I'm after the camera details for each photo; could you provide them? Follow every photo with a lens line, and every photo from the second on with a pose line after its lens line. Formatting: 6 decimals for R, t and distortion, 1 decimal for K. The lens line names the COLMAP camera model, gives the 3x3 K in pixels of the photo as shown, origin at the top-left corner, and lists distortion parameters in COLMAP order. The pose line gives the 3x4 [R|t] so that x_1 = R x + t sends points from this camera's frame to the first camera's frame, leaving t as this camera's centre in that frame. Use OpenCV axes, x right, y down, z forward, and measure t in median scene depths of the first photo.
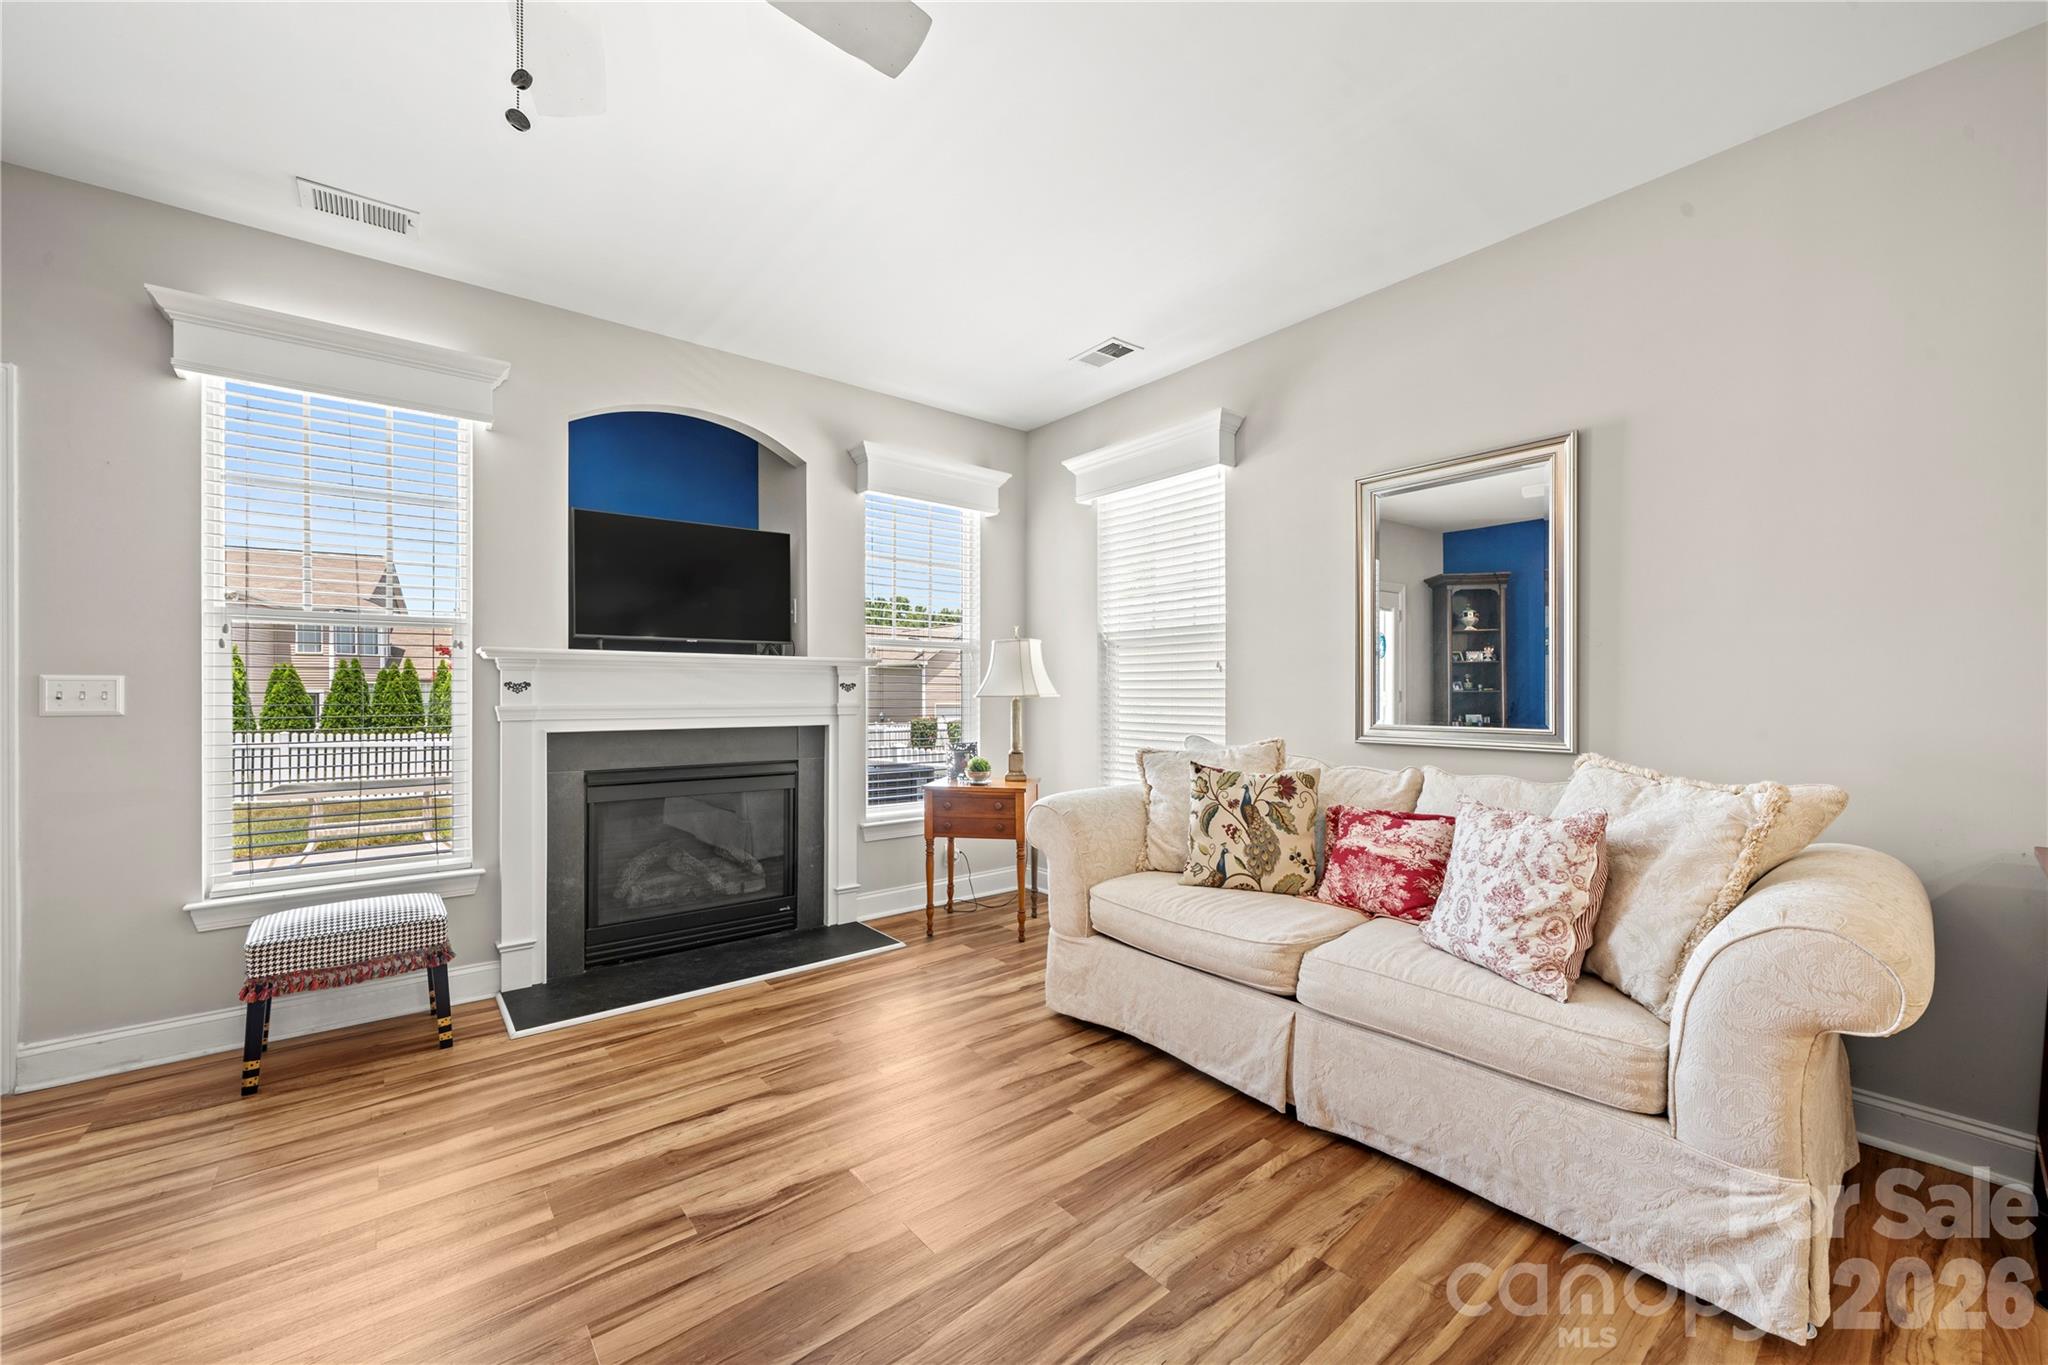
lens RADIAL K [[790.6, 0, 1019.6], [0, 790.6, 695.9], [0, 0, 1]] dist [-0.000861, -0.000105]
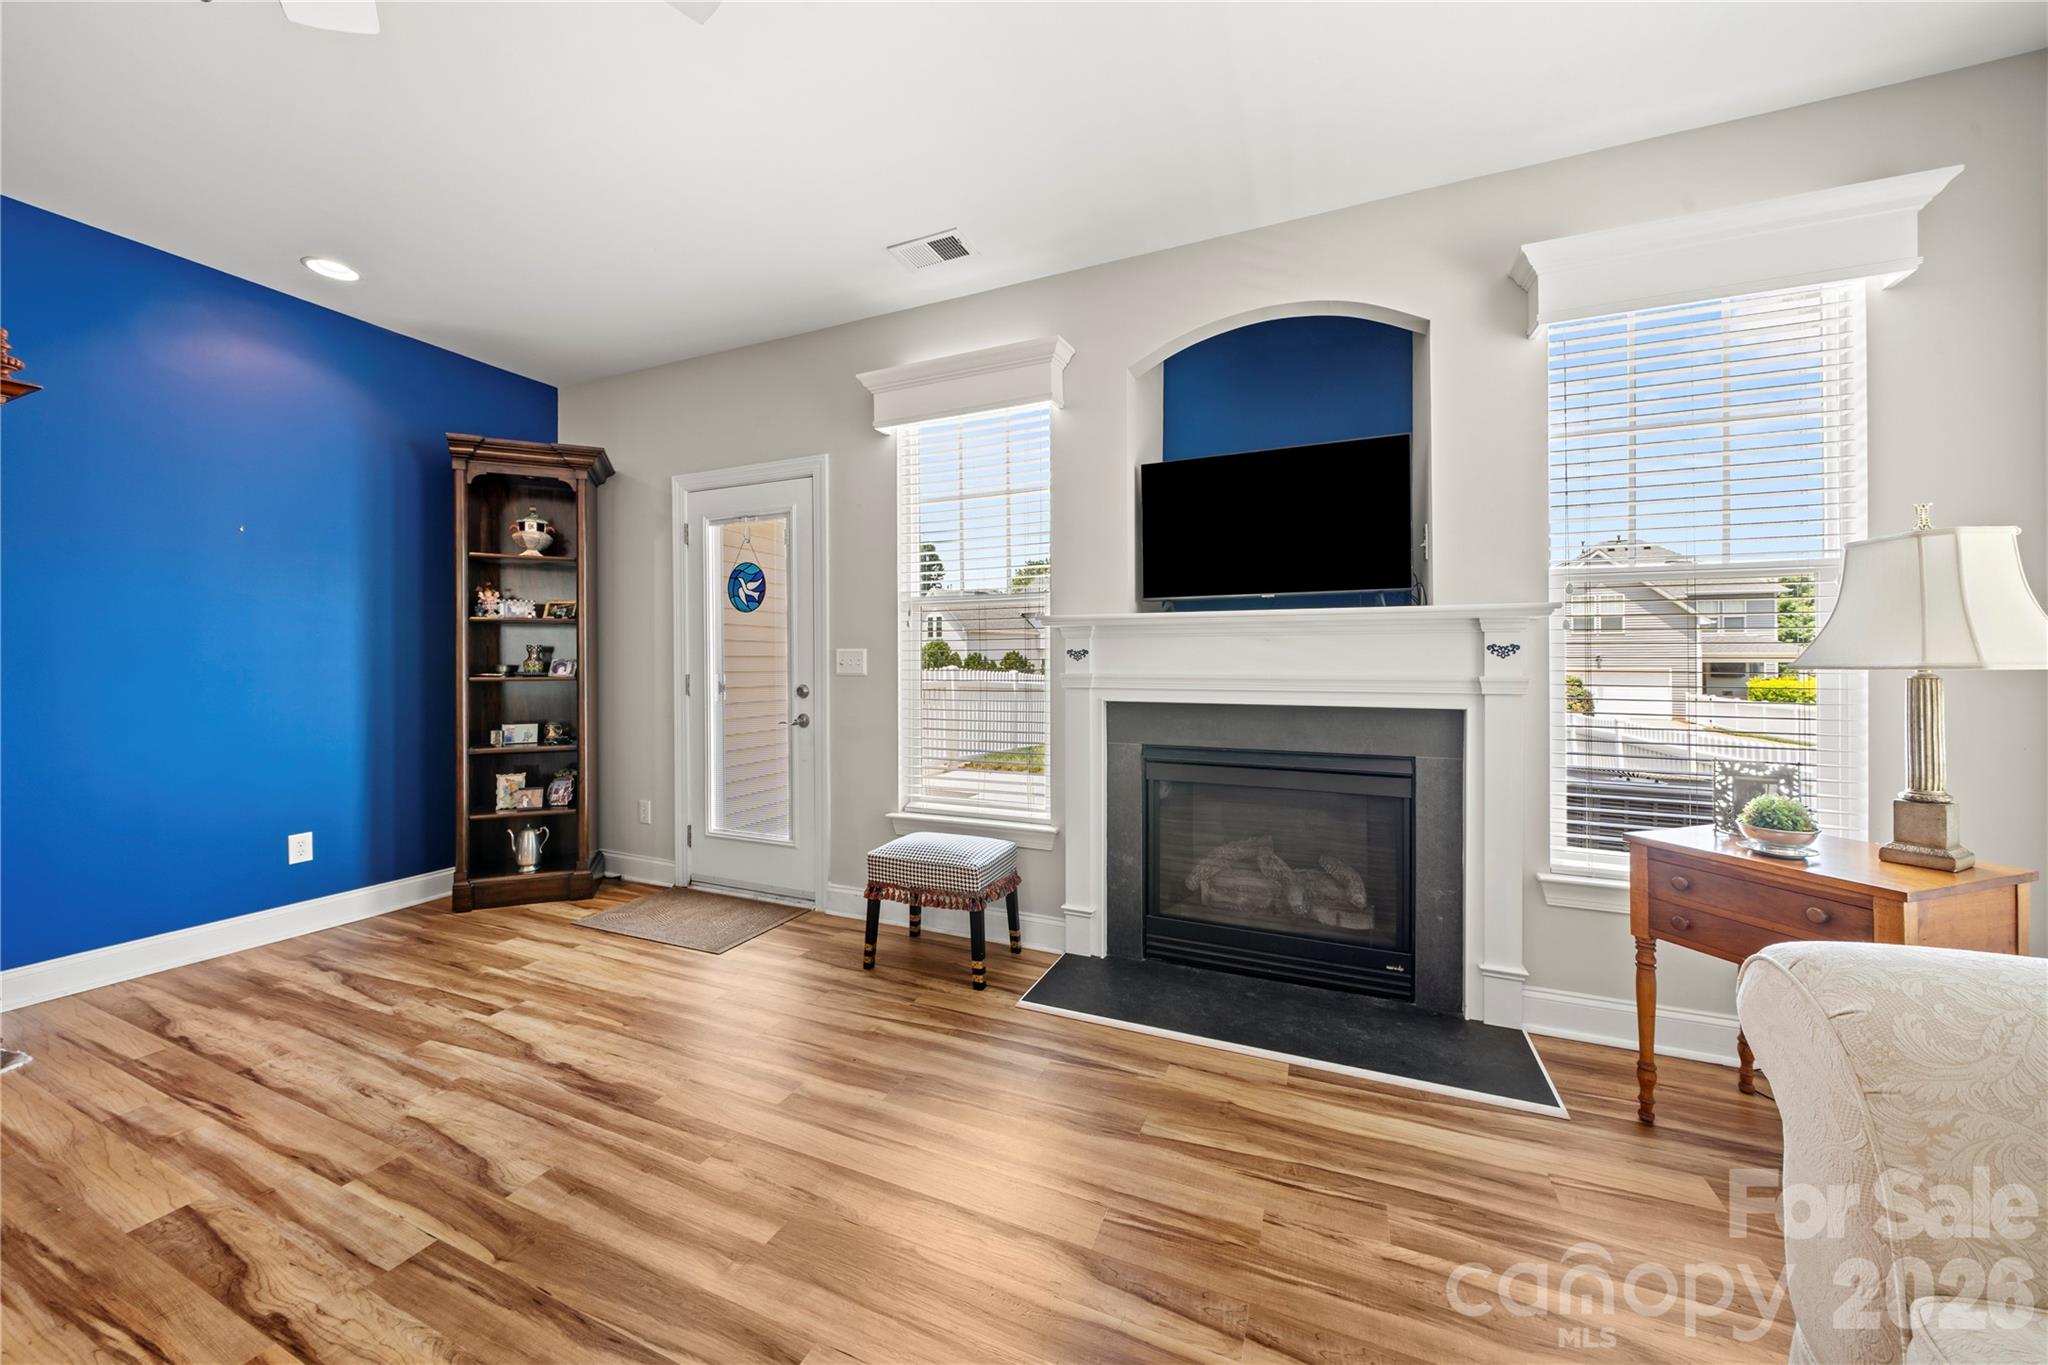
lens RADIAL K [[738.0, 0, 1017.2], [0, 738.0, 661.5], [0, 0, 1]] dist [0.000357, 0.000011]
pose [[0.454502, 0.000846, -0.890745, 0.164238], [-0.001999, 0.999998, -0.000071, -0.002090], [0.890744, 0.001813, 0.454502, 0.497425]]
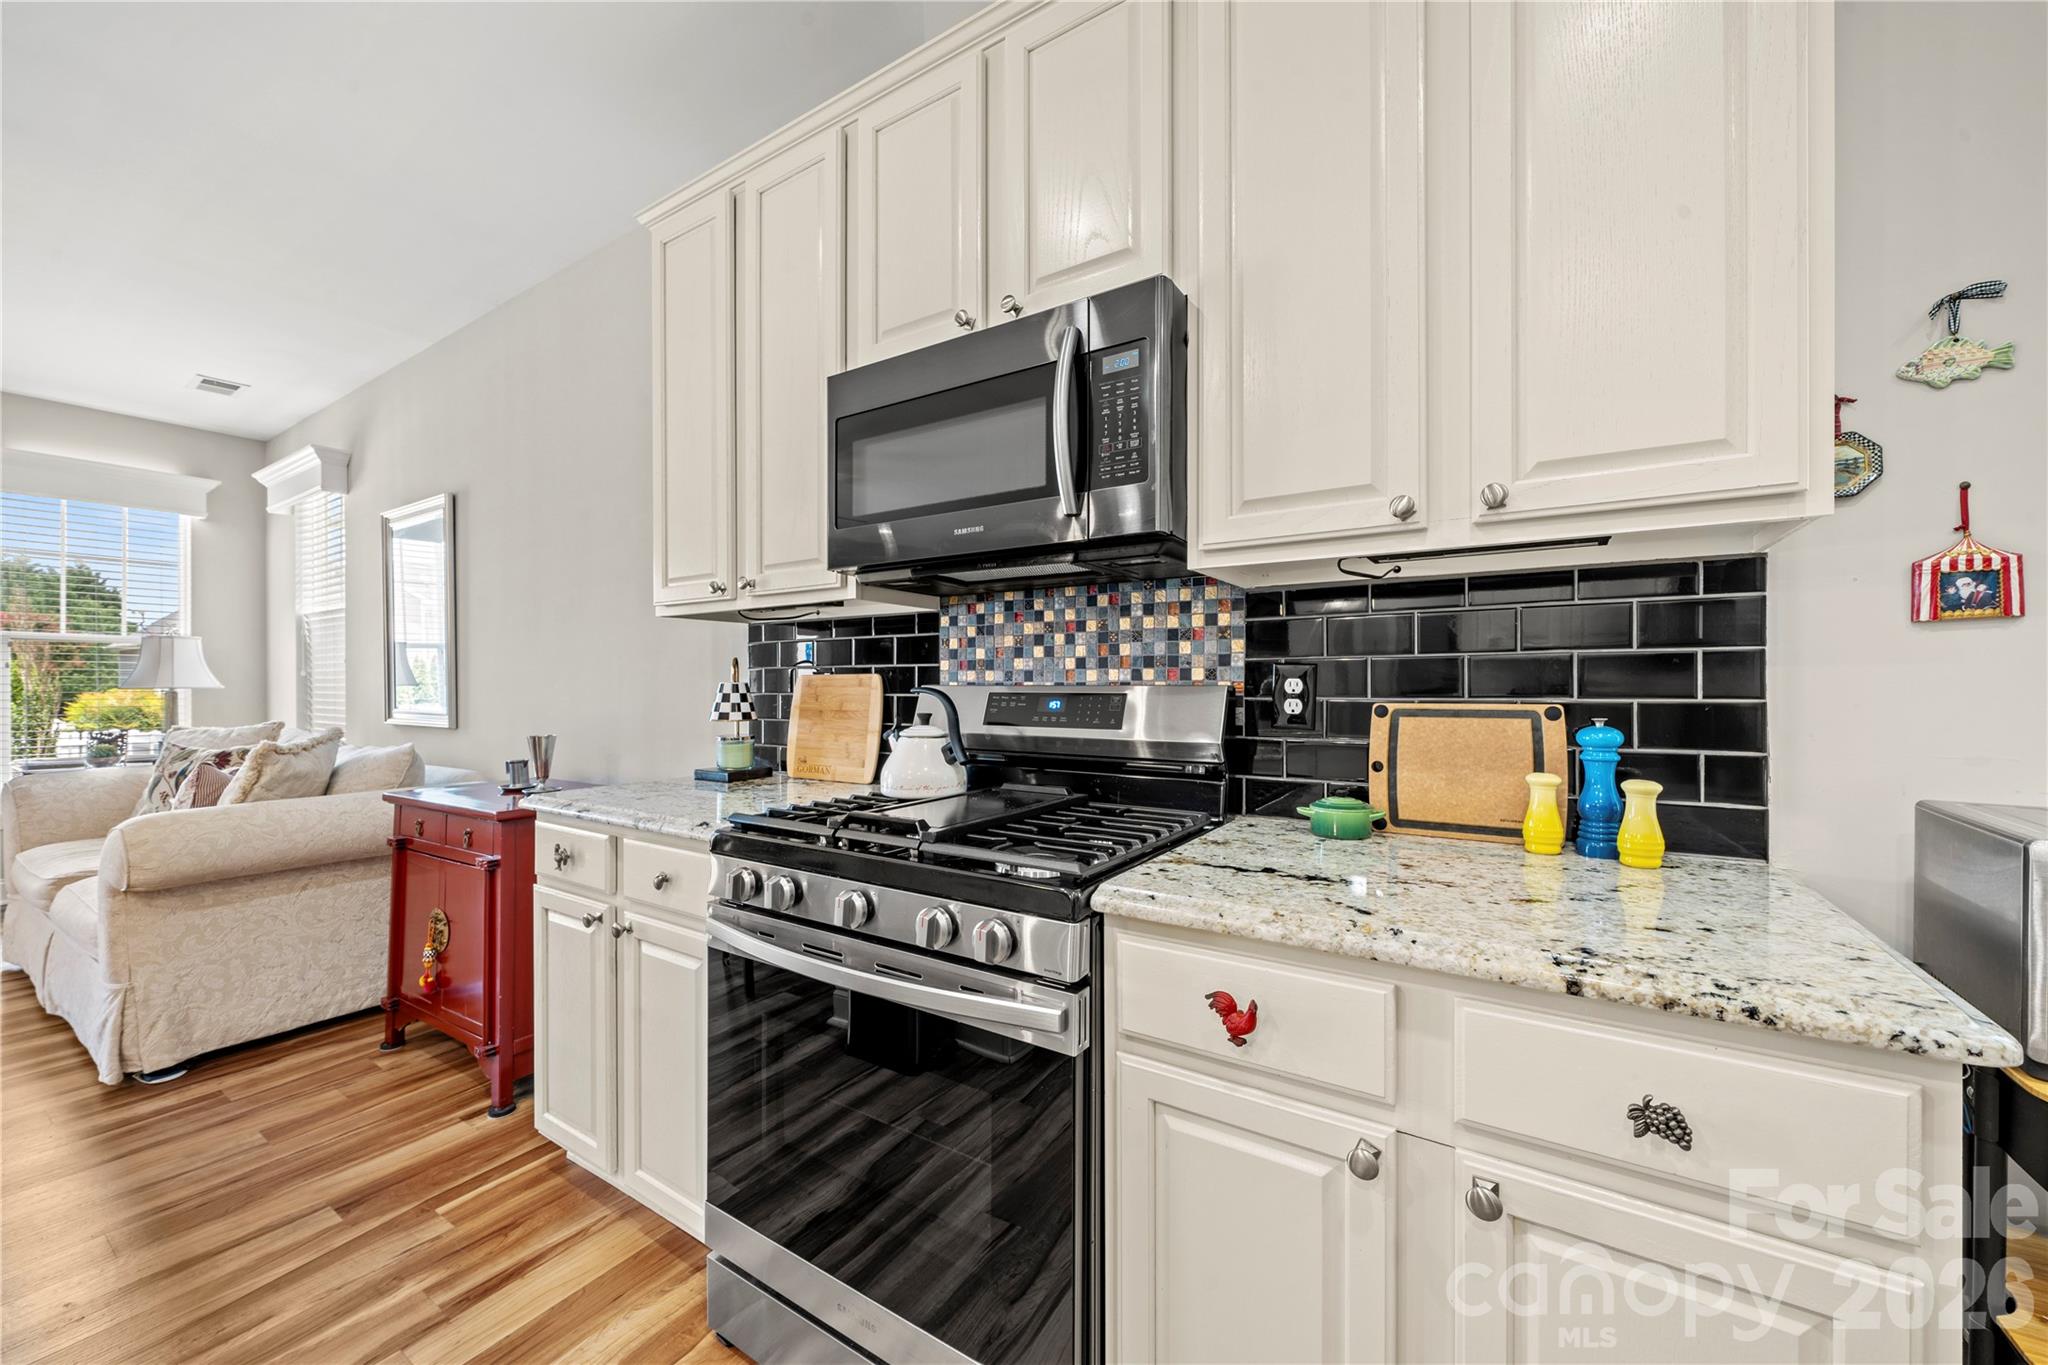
lens RADIAL K [[775.2, 0, 1020.3], [0, 775.2, 687.7], [0, 0, 1]] dist [-0.003881, -0.000366]
pose [[0.951096, -0.004781, 0.308859, 1.003442], [0.004335, 0.999988, 0.002131, 0.003441], [-0.308866, -0.000688, 0.951105, -0.477074]]
